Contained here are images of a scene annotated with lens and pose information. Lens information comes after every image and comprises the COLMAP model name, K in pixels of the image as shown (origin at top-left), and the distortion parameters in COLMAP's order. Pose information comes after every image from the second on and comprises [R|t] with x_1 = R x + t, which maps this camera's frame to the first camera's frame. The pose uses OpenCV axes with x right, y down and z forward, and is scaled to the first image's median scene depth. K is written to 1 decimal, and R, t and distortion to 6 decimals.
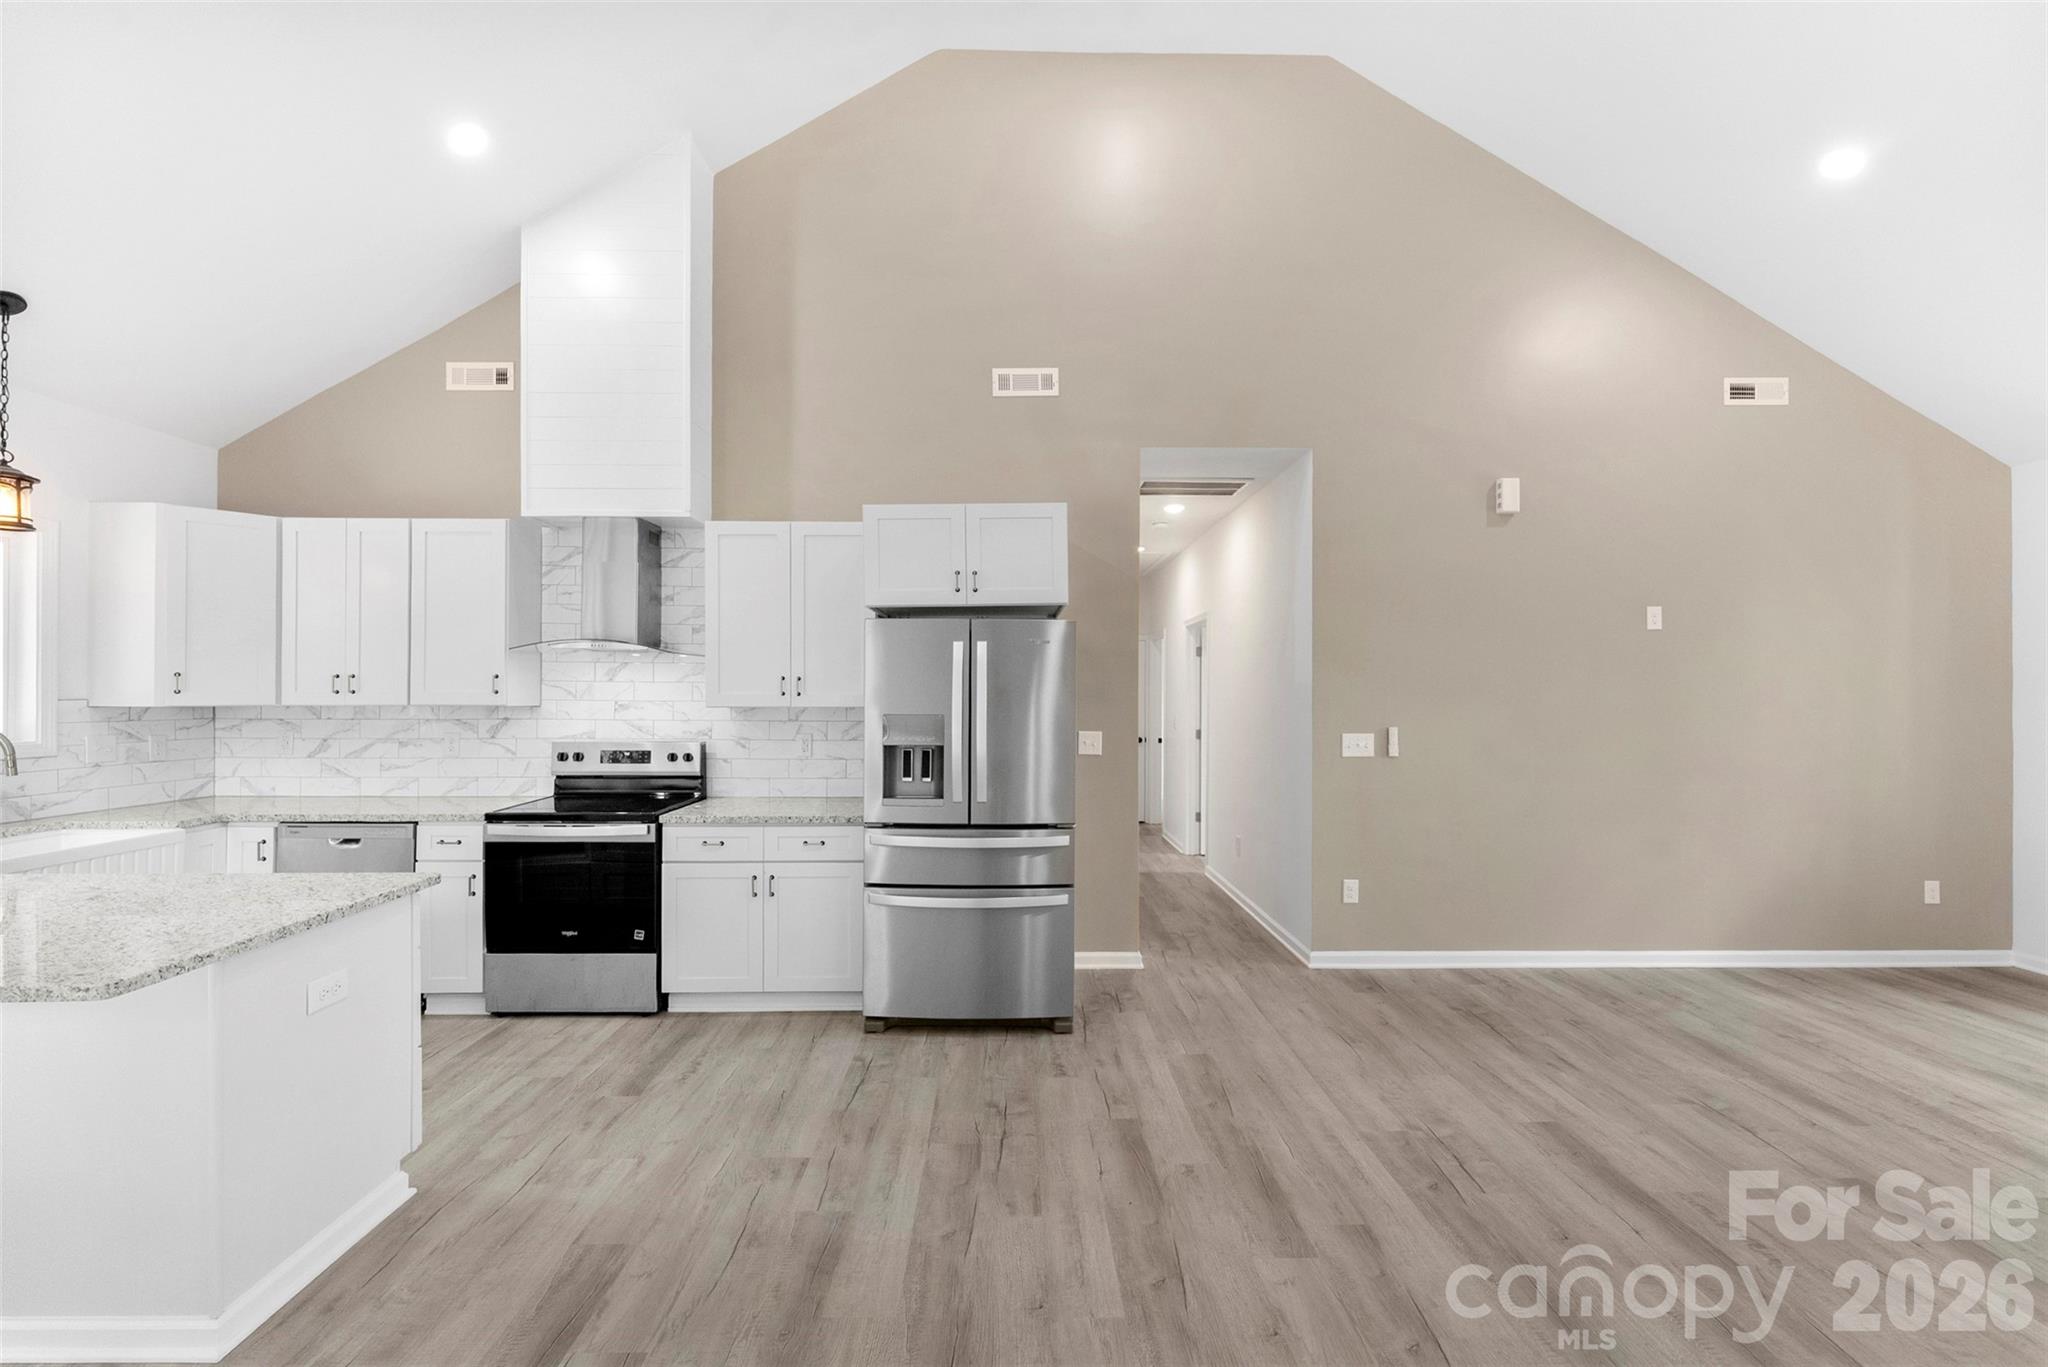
lens RADIAL K [[827.3, 0, 1026.4], [0, 827.3, 690.4], [0, 0, 1]] dist [-0.001312, -0.000149]
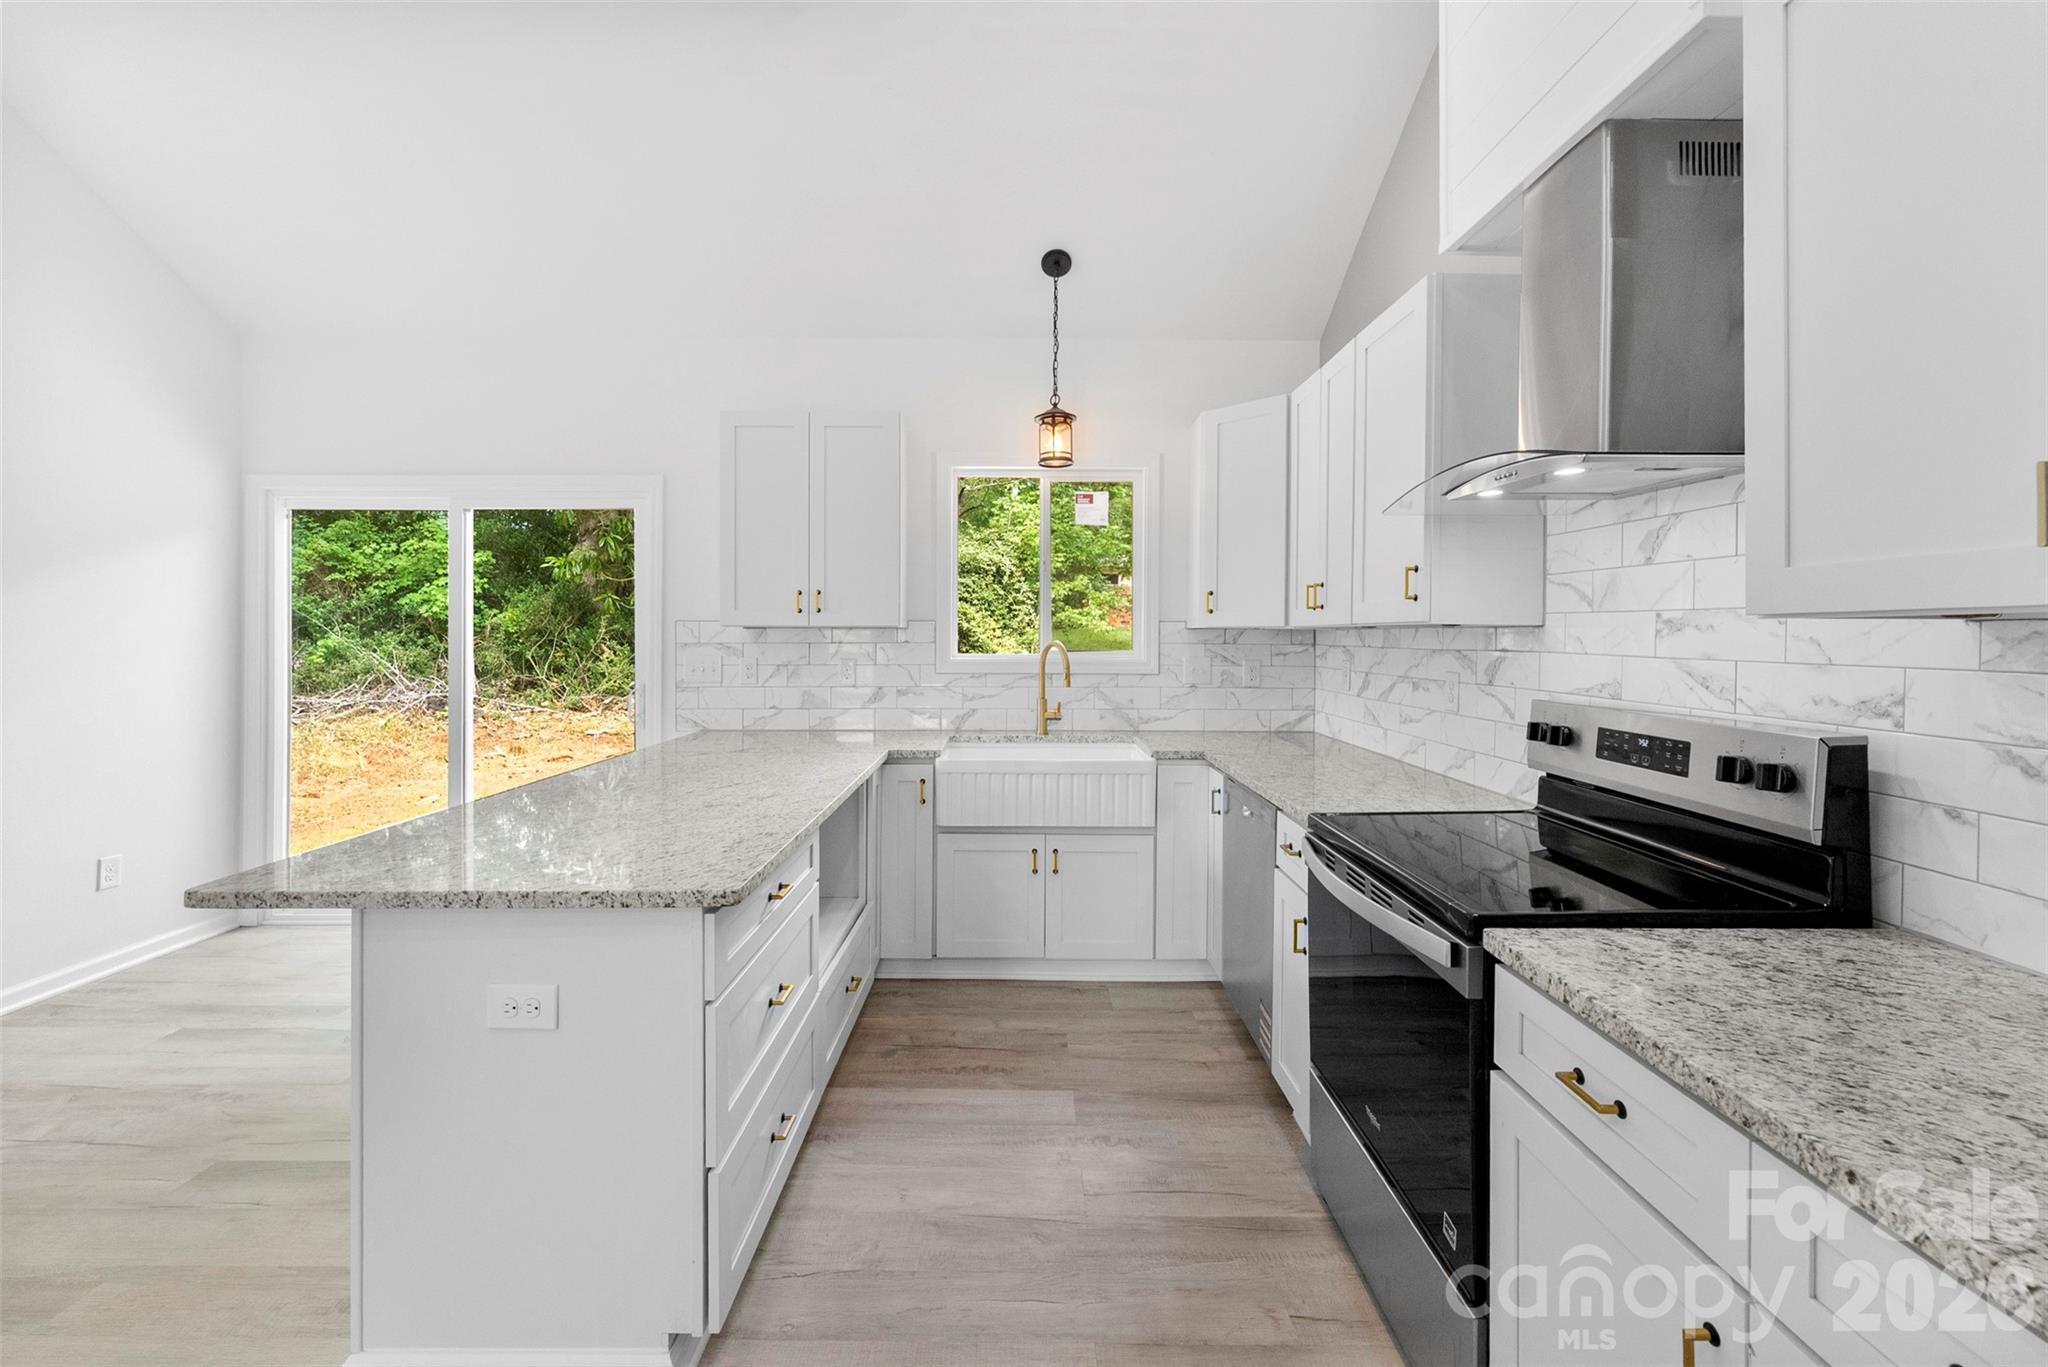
lens RADIAL K [[843.6, 0, 1016.3], [0, 843.6, 636.5], [0, 0, 1]] dist [-0.000103, -0.000017]
pose [[-0.027714, -0.000206, -0.999616, -0.077986], [-0.000497, 1.000000, -0.000192, 0.027584], [0.999616, 0.000492, -0.027714, 0.746712]]
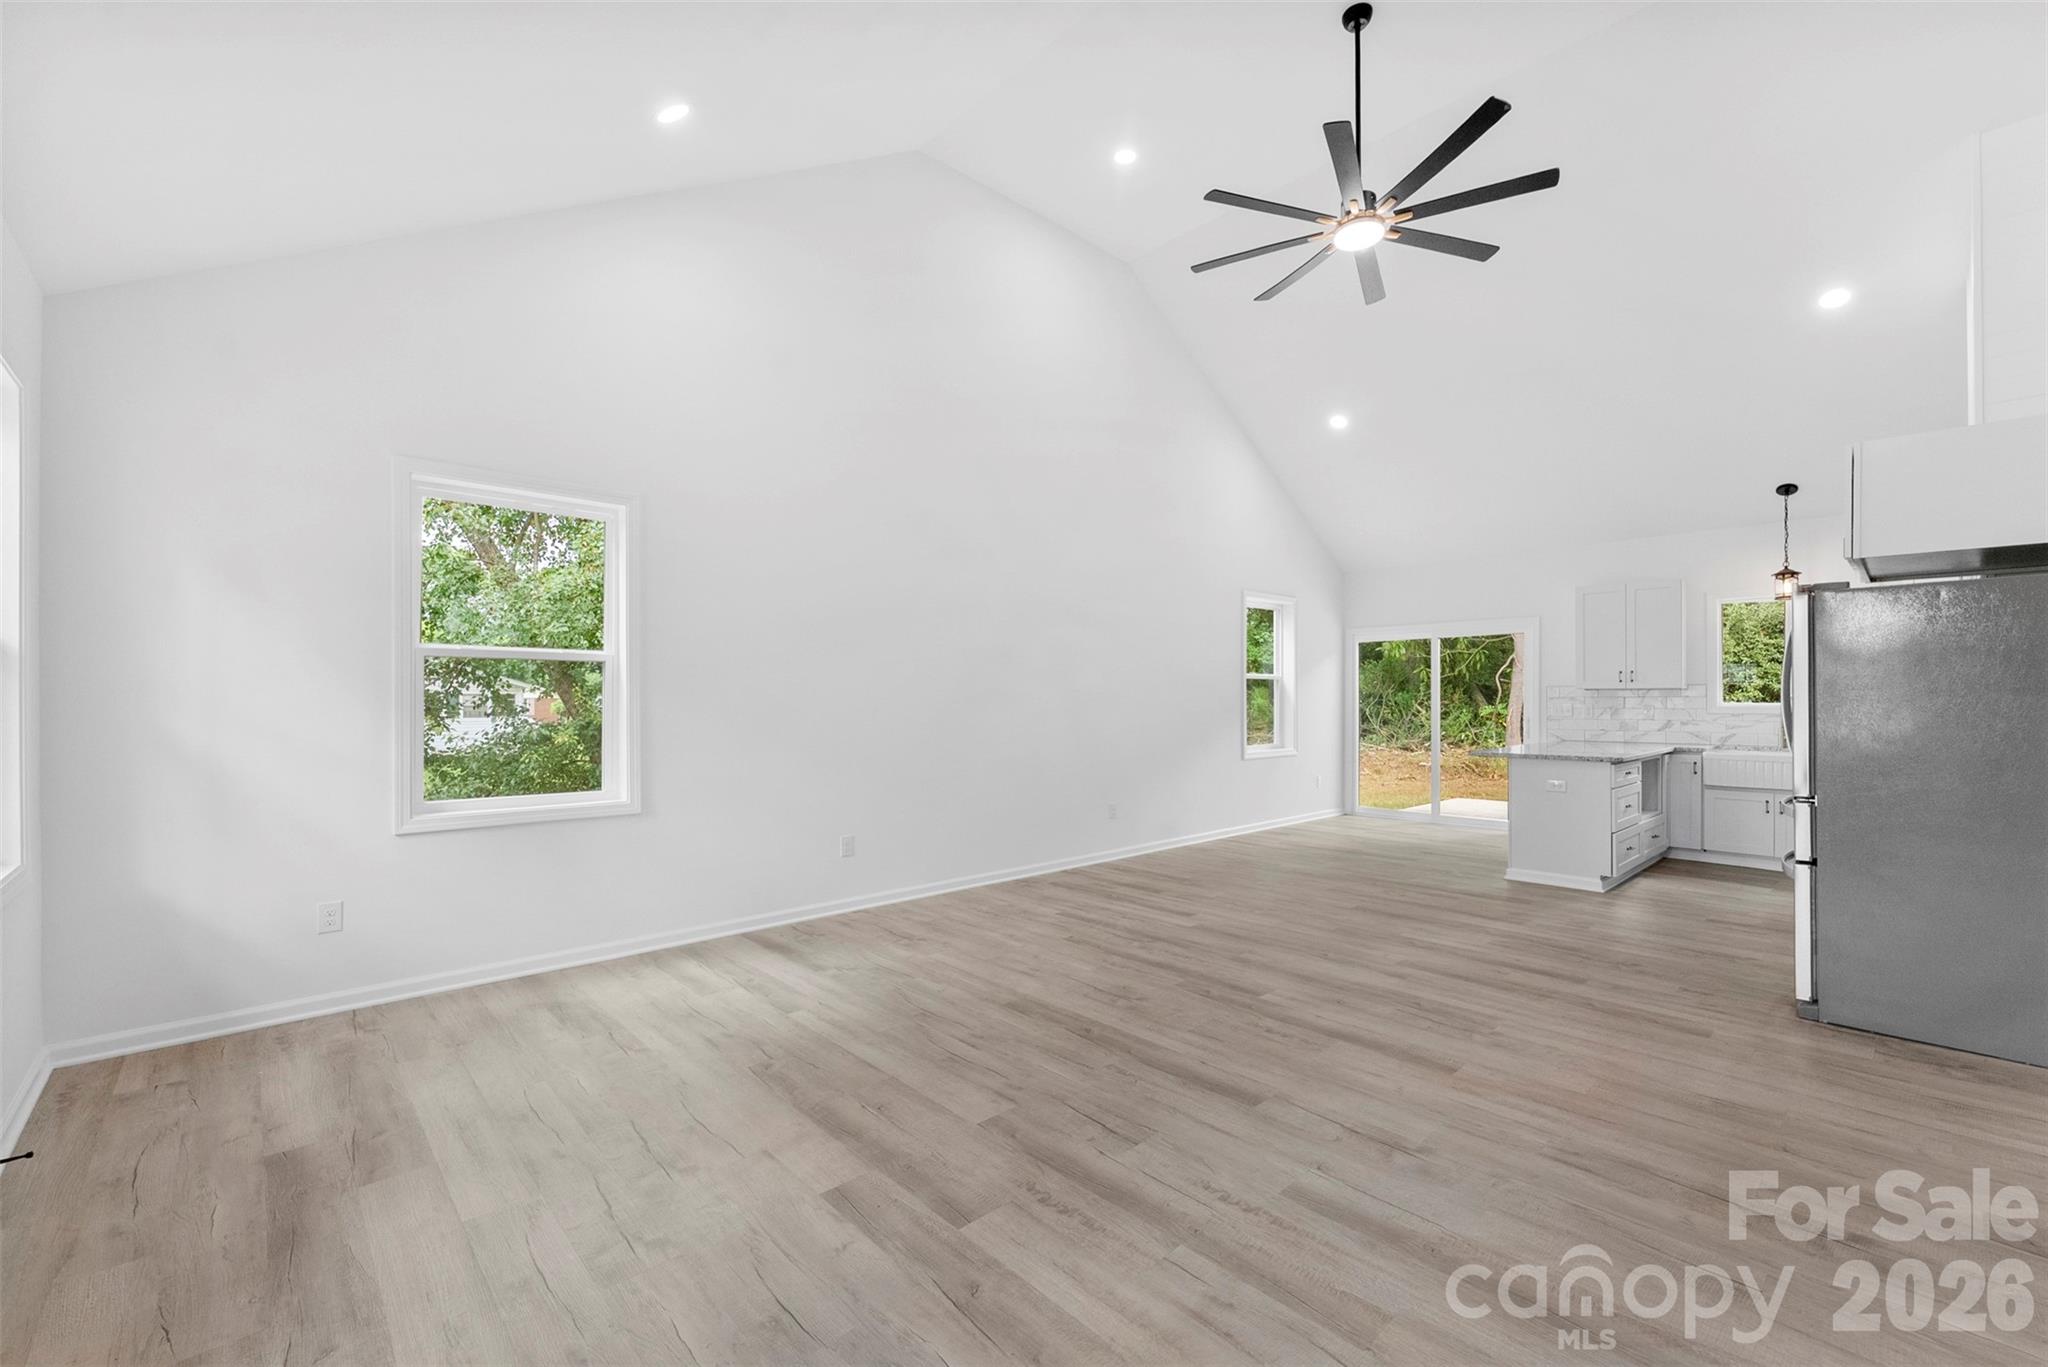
lens RADIAL K [[845.5, 0, 1023.9], [0, 845.5, 694.9], [0, 0, 1]] dist [-0.000445, -0.000496]
pose [[-0.745654, -0.005798, -0.666308, 1.201595], [-0.000482, 0.999967, -0.008163, 0.045657], [0.666333, -0.005765, -0.745632, 0.993482]]
